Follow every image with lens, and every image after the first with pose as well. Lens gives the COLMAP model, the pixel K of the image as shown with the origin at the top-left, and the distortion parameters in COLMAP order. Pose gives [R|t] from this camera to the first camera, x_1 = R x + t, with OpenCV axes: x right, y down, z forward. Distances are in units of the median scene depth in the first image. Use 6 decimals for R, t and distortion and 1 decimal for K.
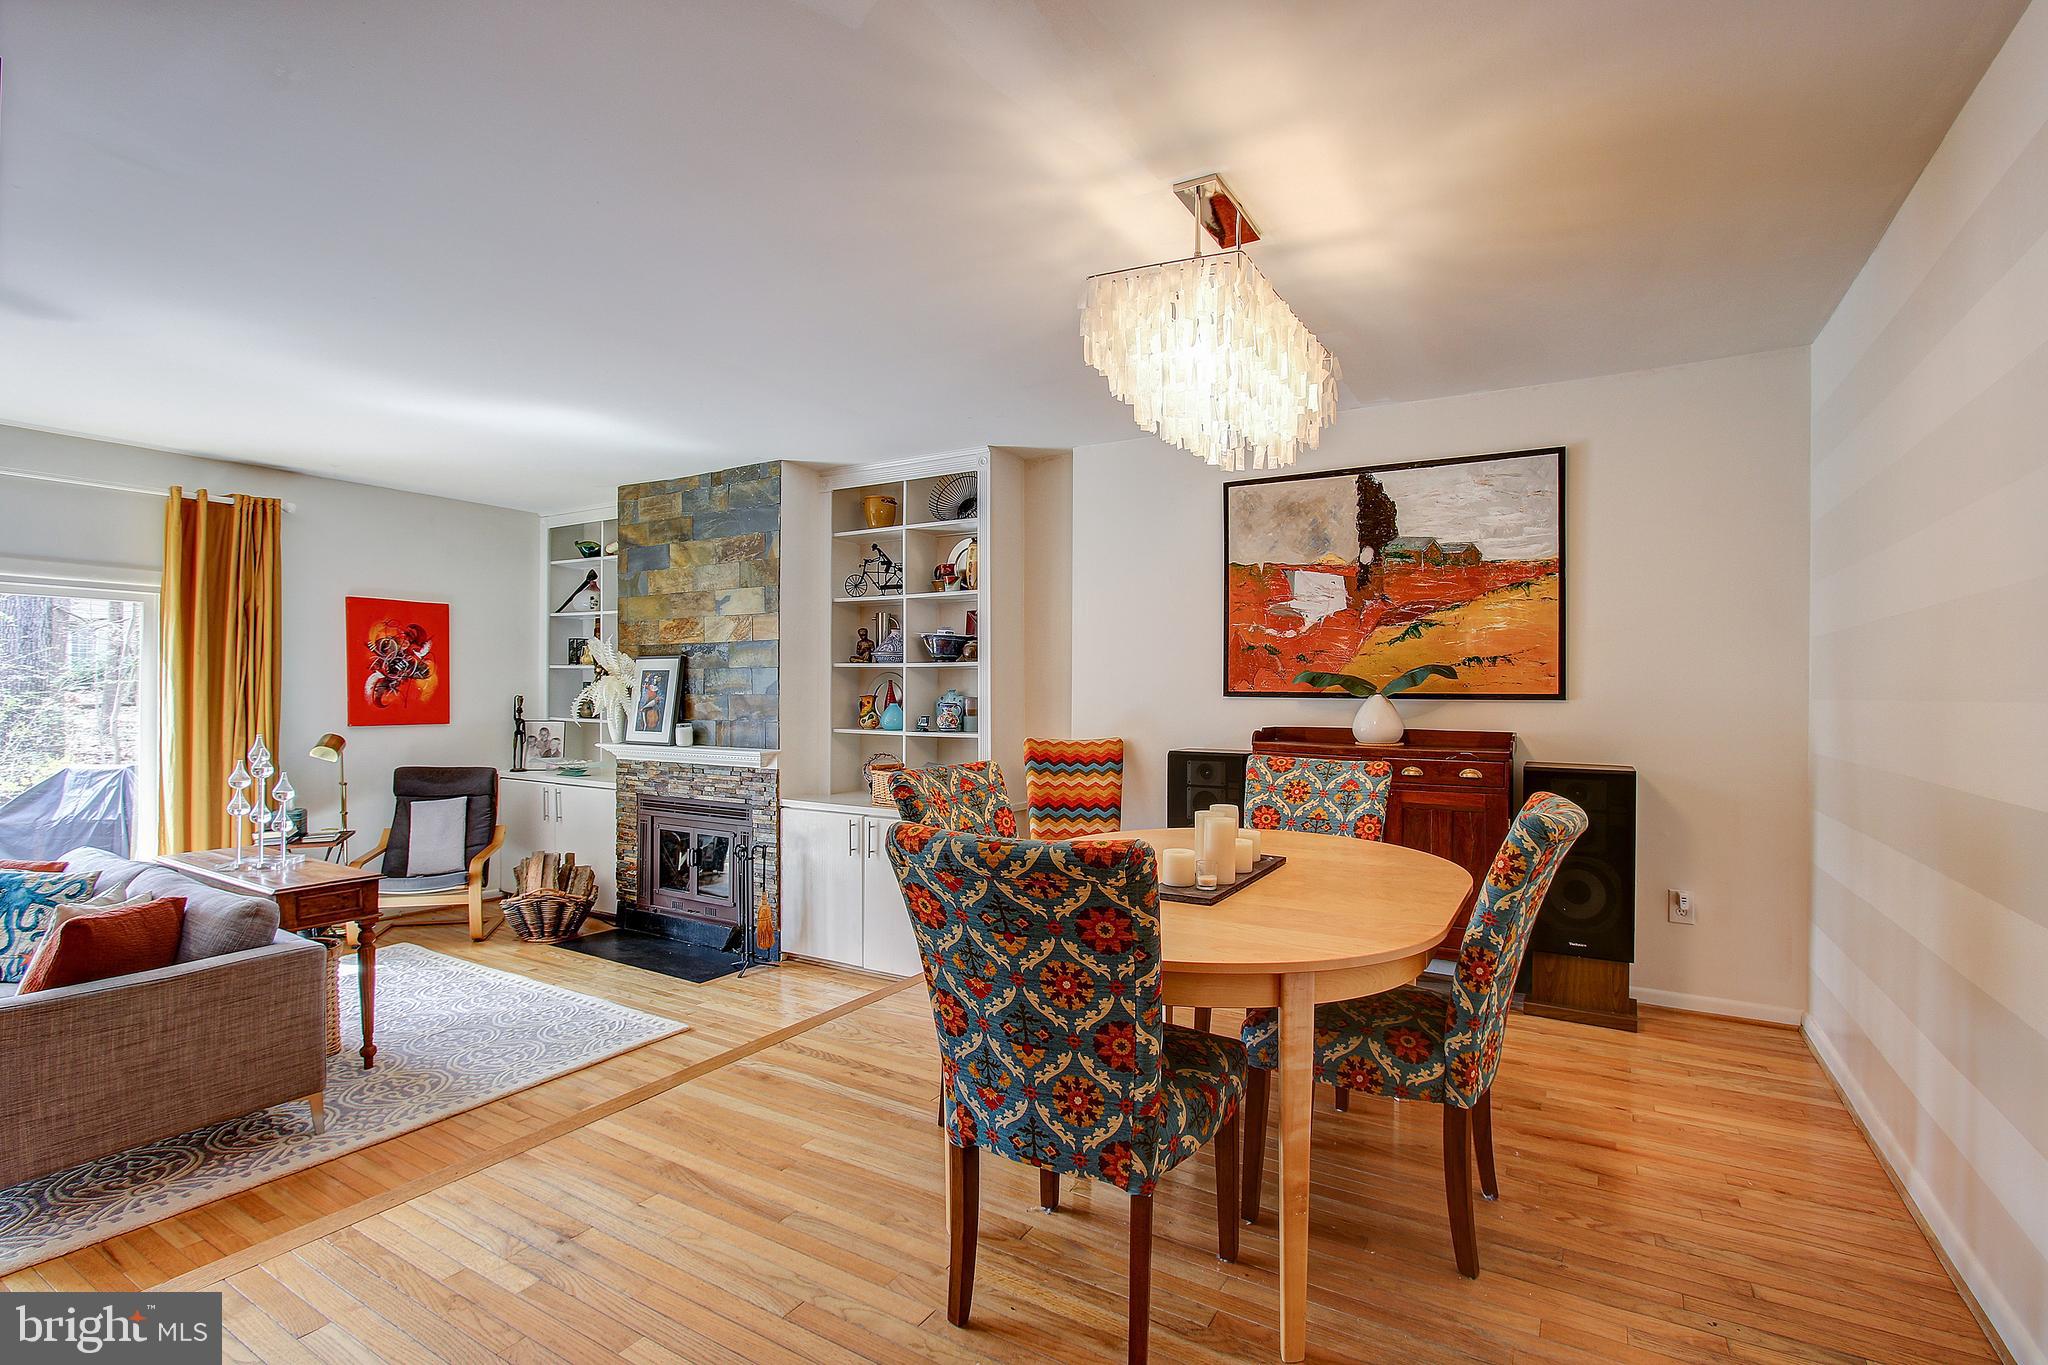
lens RADIAL K [[946.7, 0, 1016.9], [0, 946.7, 686.2], [0, 0, 1]] dist [-0.007905, -0.000498]
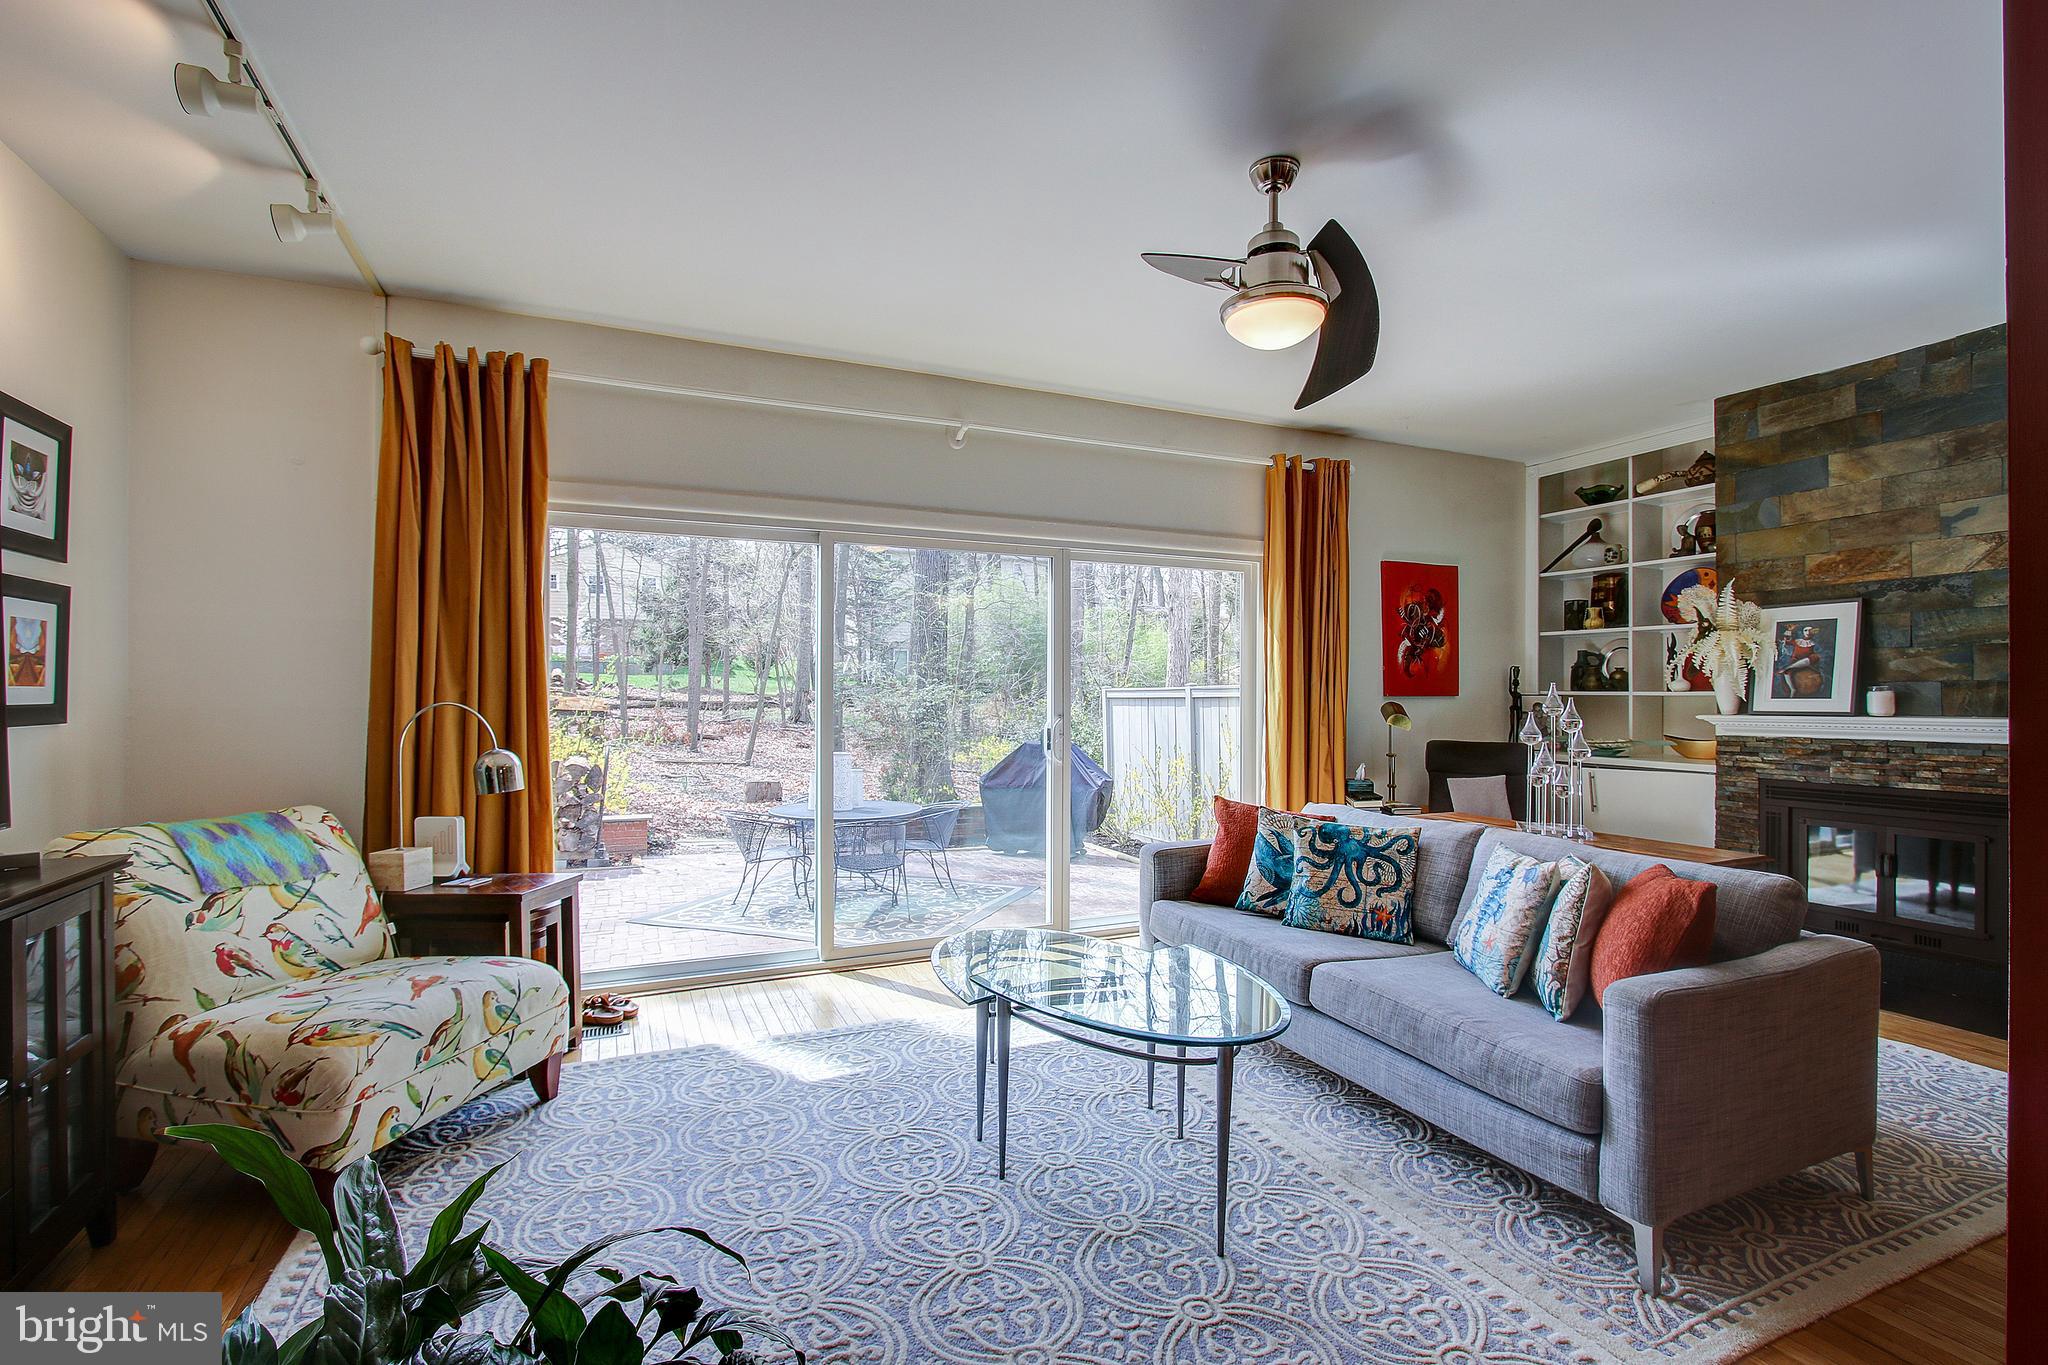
lens RADIAL K [[946.7, 0, 1031.3], [0, 946.7, 675.9], [0, 0, 1]] dist [-0.007905, -0.000498]
pose [[0.832467, -0.020174, -0.553708, -0.476273], [0.010294, 0.999728, -0.020948, 0.038152], [0.553980, 0.011739, 0.832447, 0.002473]]
